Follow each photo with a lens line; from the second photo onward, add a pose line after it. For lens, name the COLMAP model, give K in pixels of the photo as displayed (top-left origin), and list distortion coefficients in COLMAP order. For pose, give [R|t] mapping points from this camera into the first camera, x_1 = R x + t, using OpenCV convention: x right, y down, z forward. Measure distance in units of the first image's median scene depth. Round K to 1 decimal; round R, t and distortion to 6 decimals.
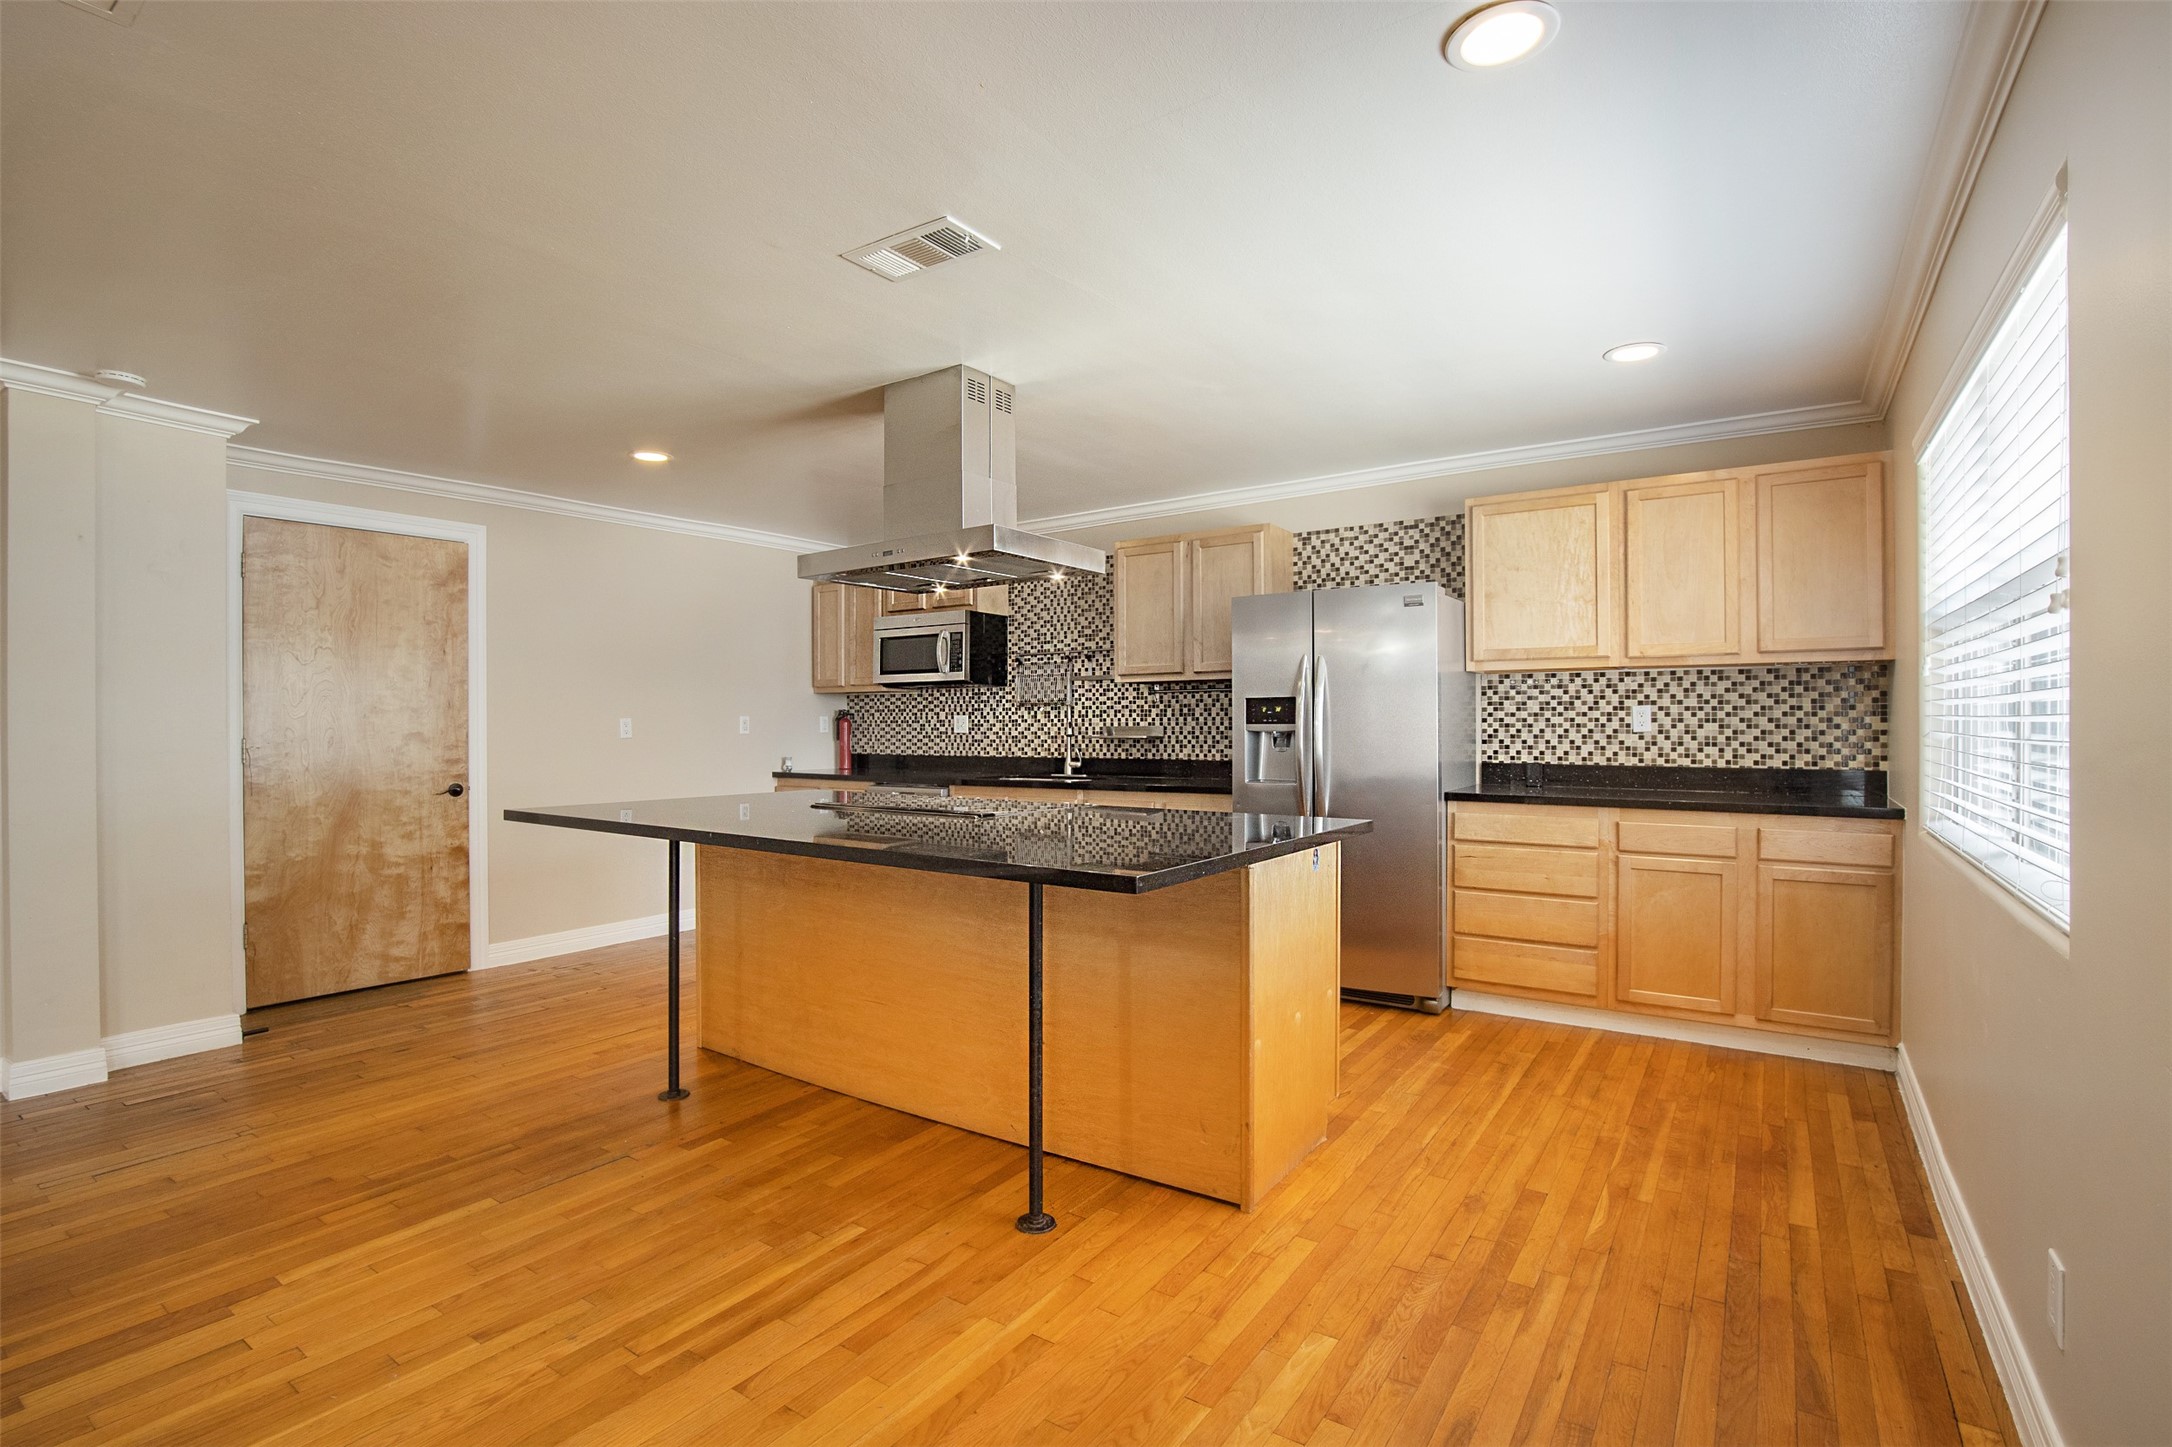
lens RADIAL K [[1026.2, 0, 1070.4], [0, 1026.2, 723.5], [0, 0, 1]] dist [0.002919, 0.000415]
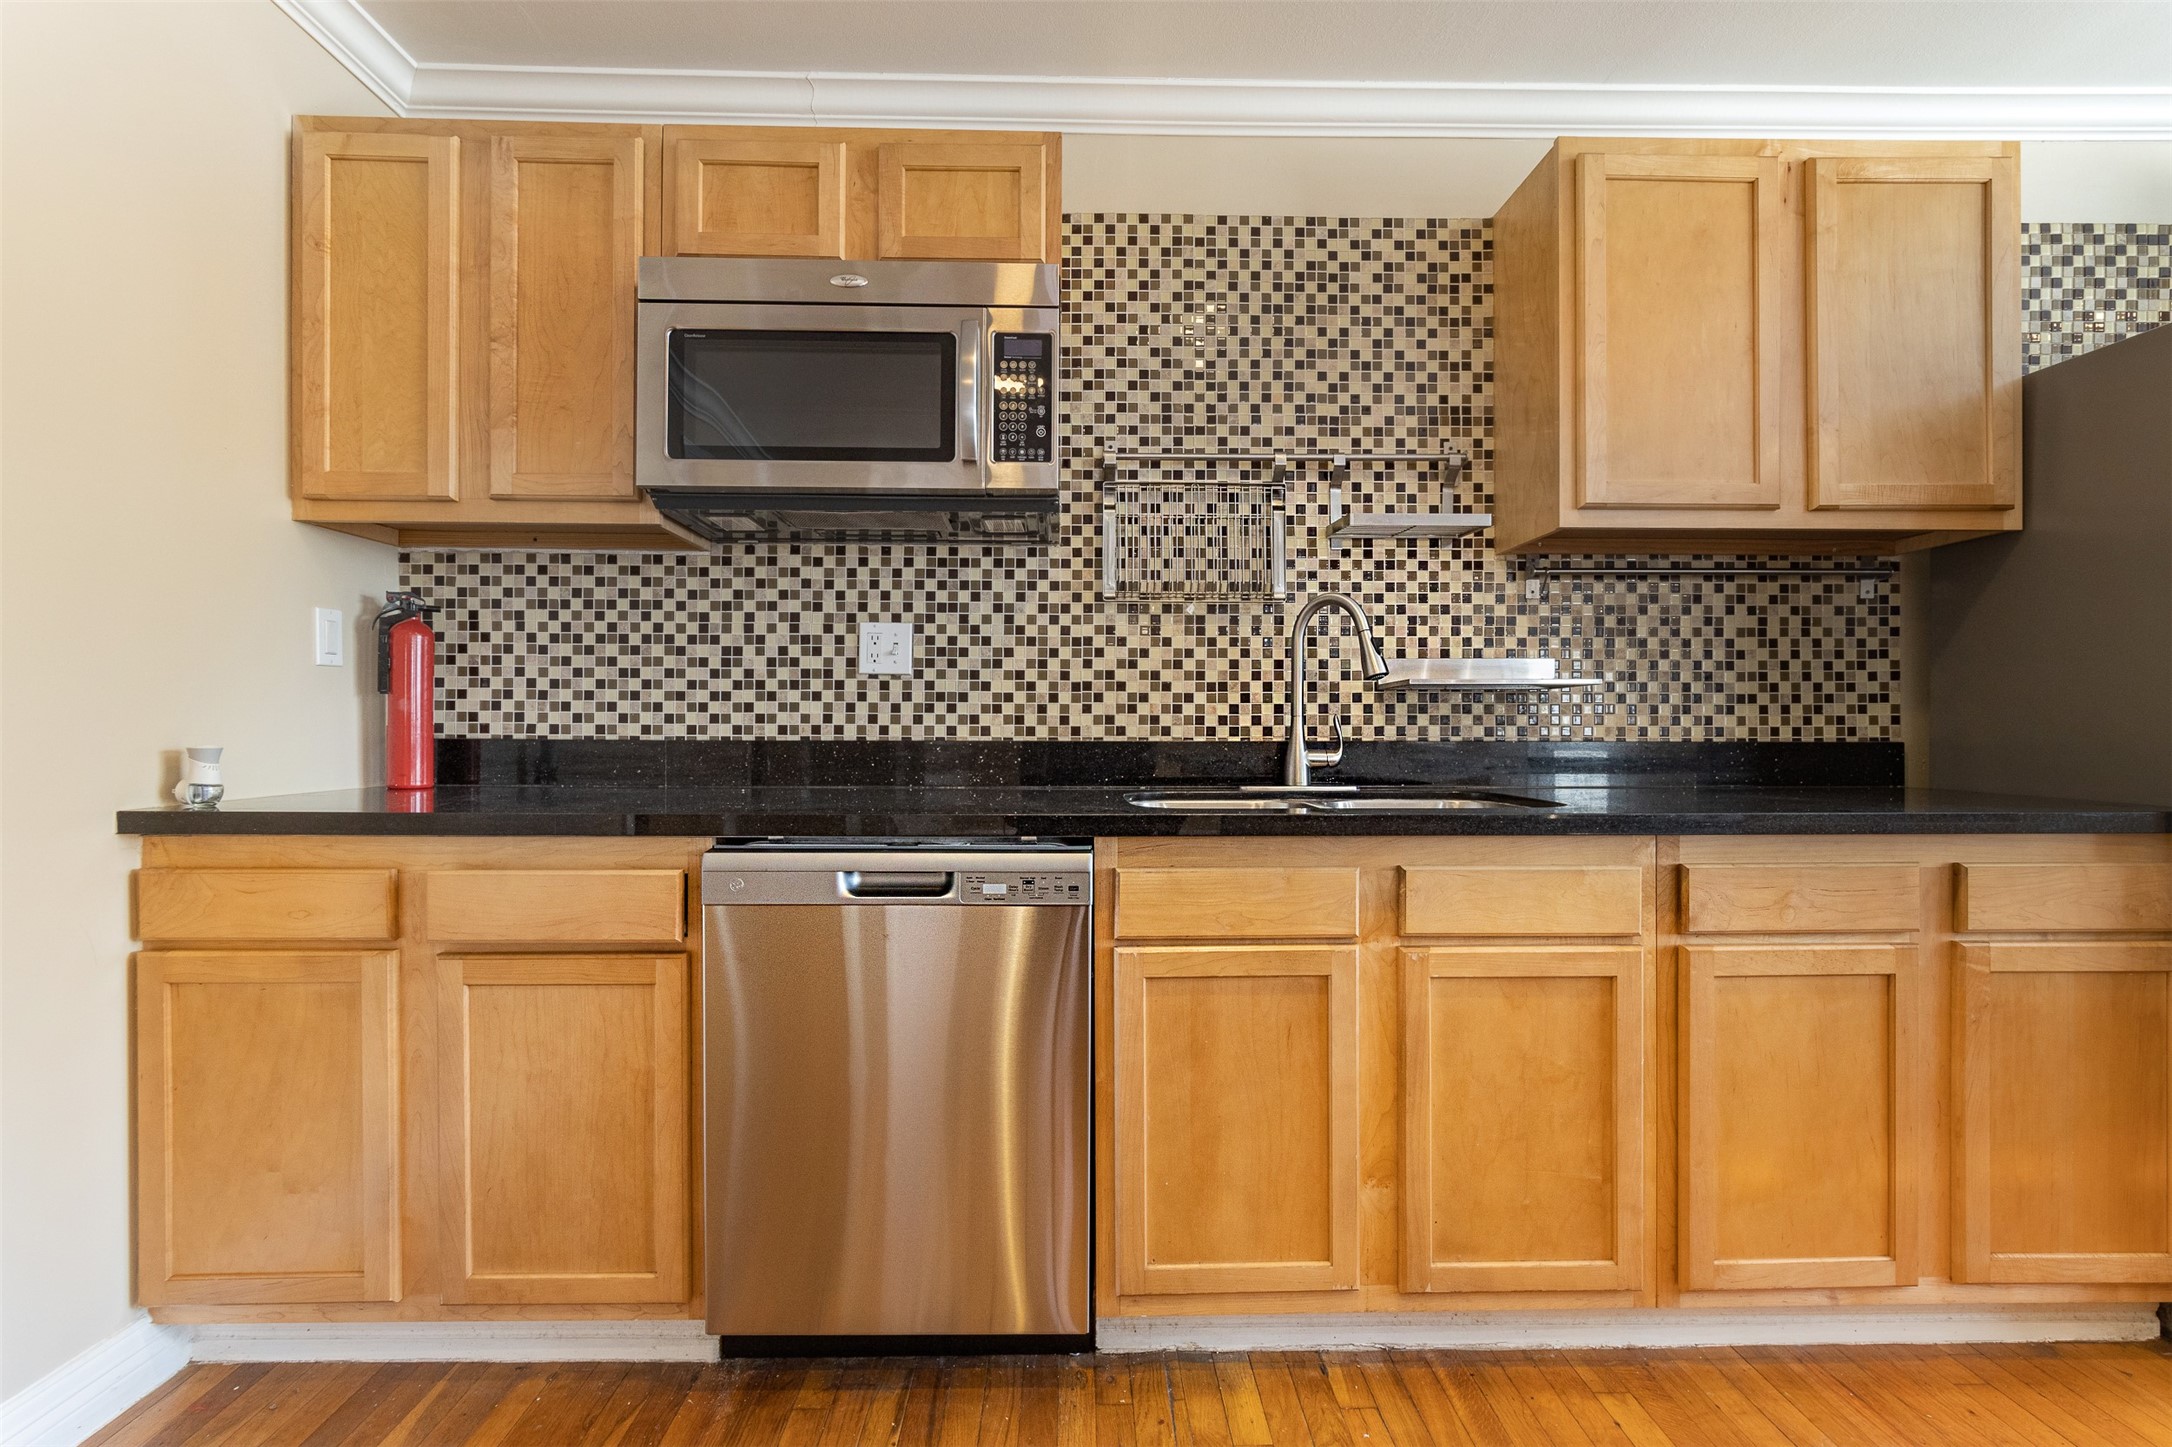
lens RADIAL K [[990.6, 0, 1085.5], [0, 990.6, 714.7], [0, 0, 1]] dist [0.004382, 0.000511]
pose [[0.810398, 0.009211, 0.585807, -0.272744], [-0.008310, 0.999957, -0.004227, 0.026313], [-0.585820, -0.001443, 0.810440, 0.760366]]
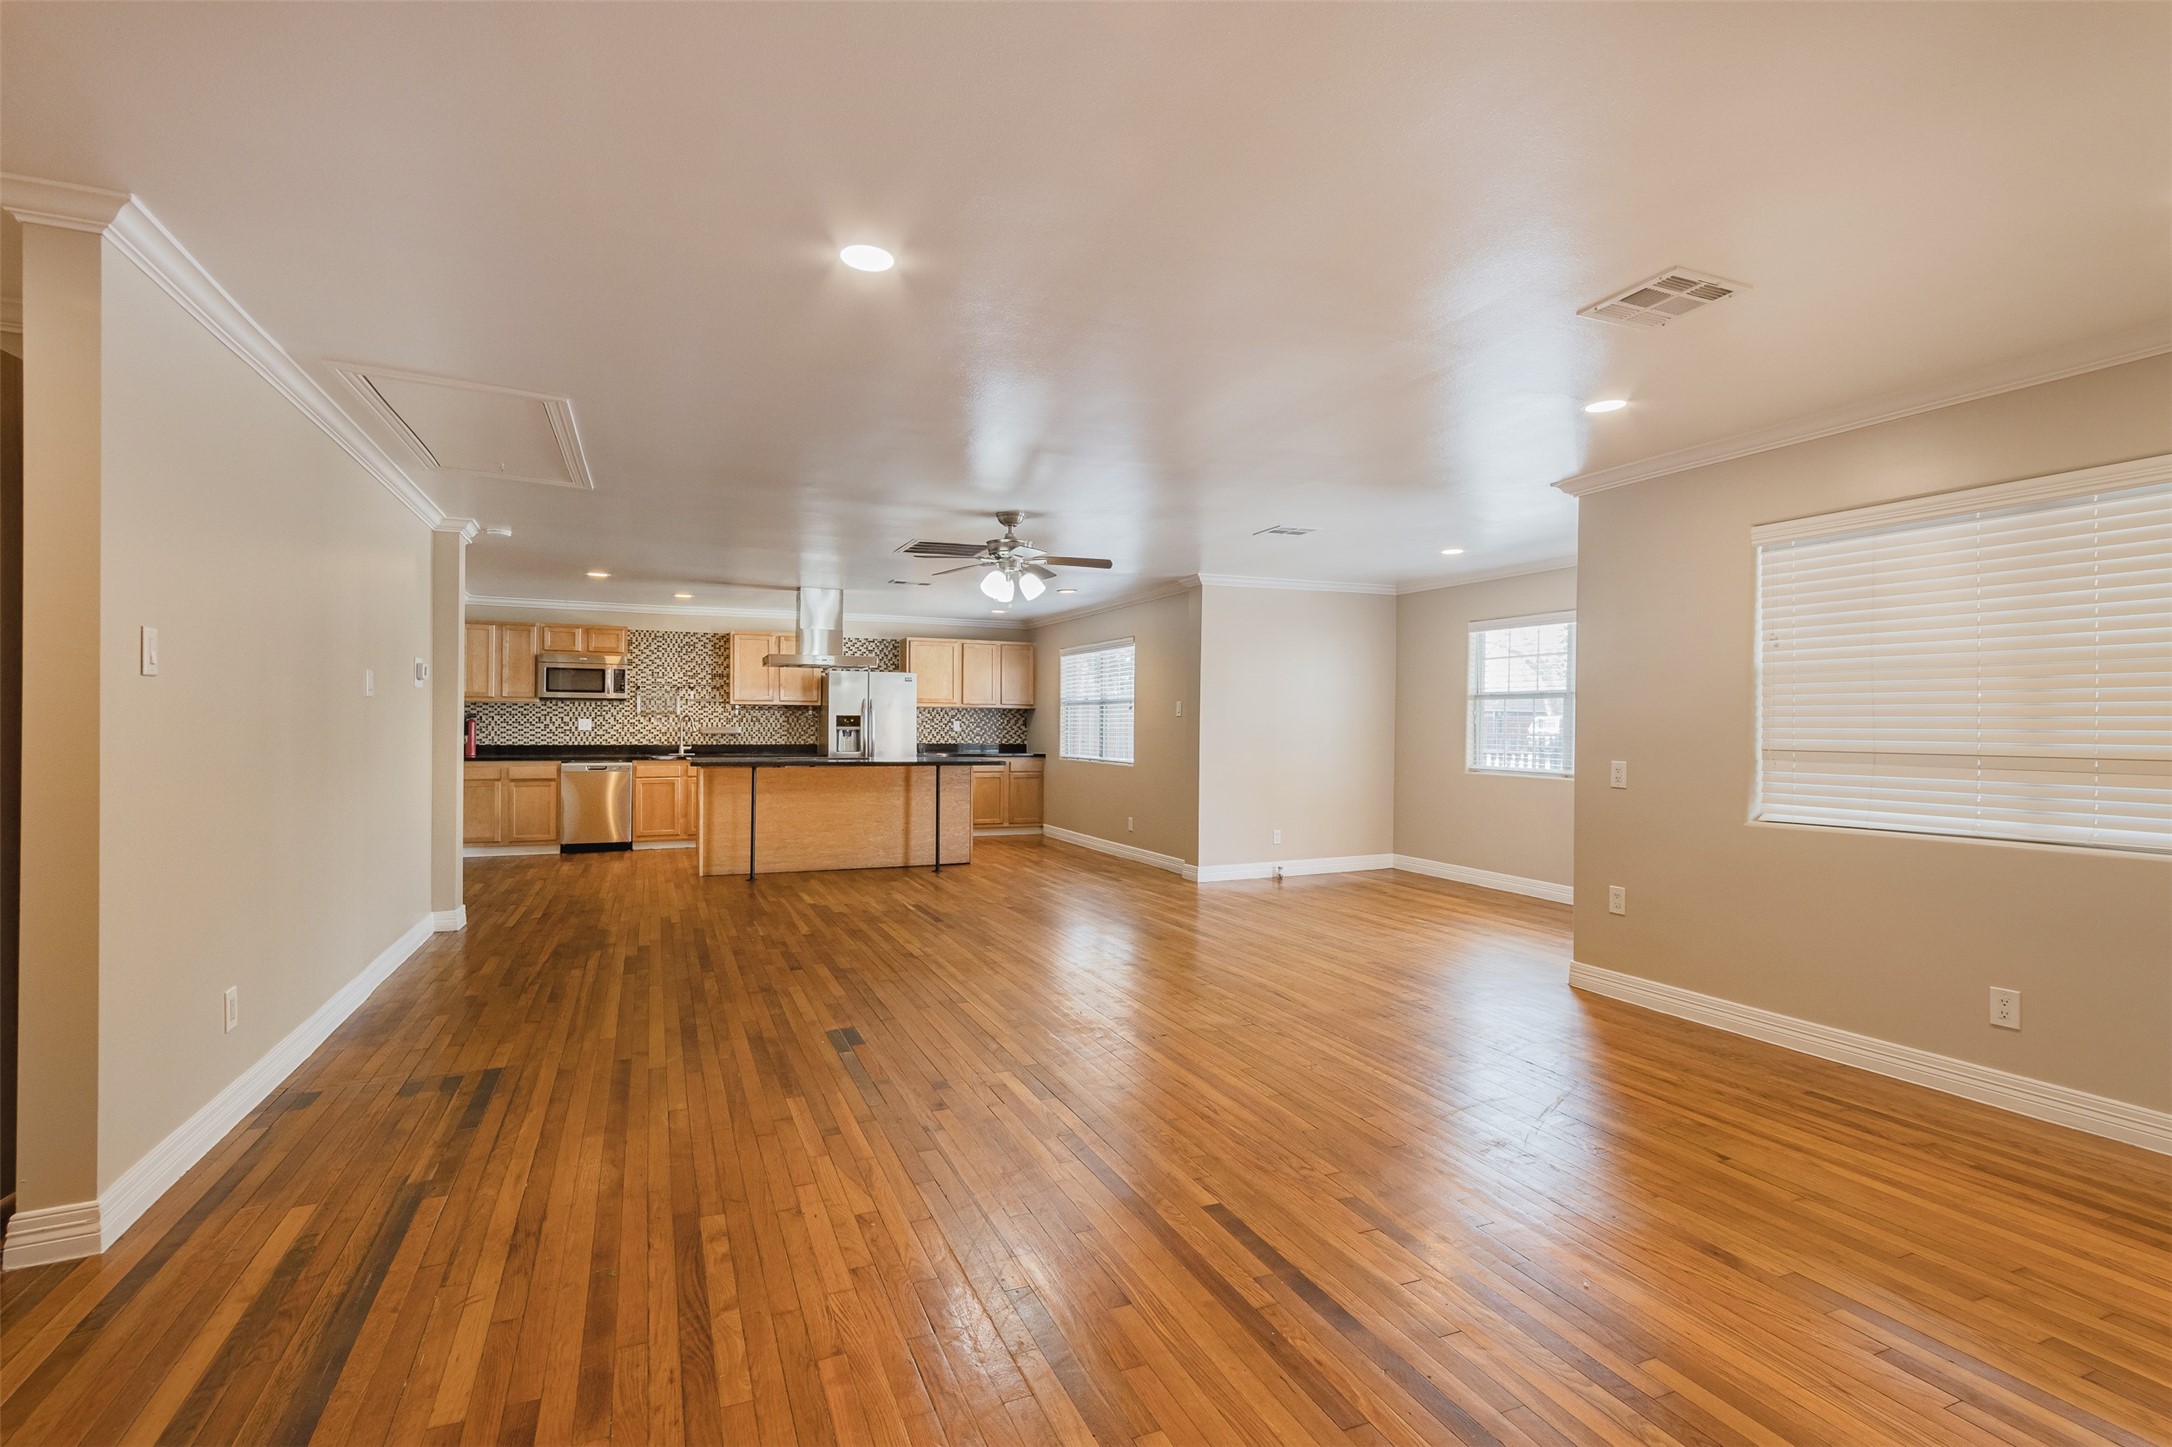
lens RADIAL K [[1000.9, 0, 1080.5], [0, 1000.9, 721.0], [0, 0, 1]] dist [-0.000245, 0.000686]
pose [[0.534231, 0.011829, 0.845256, -1.093254], [-0.009858, 0.999921, -0.007763, -0.000464], [-0.845281, -0.004185, 0.534305, -0.498556]]
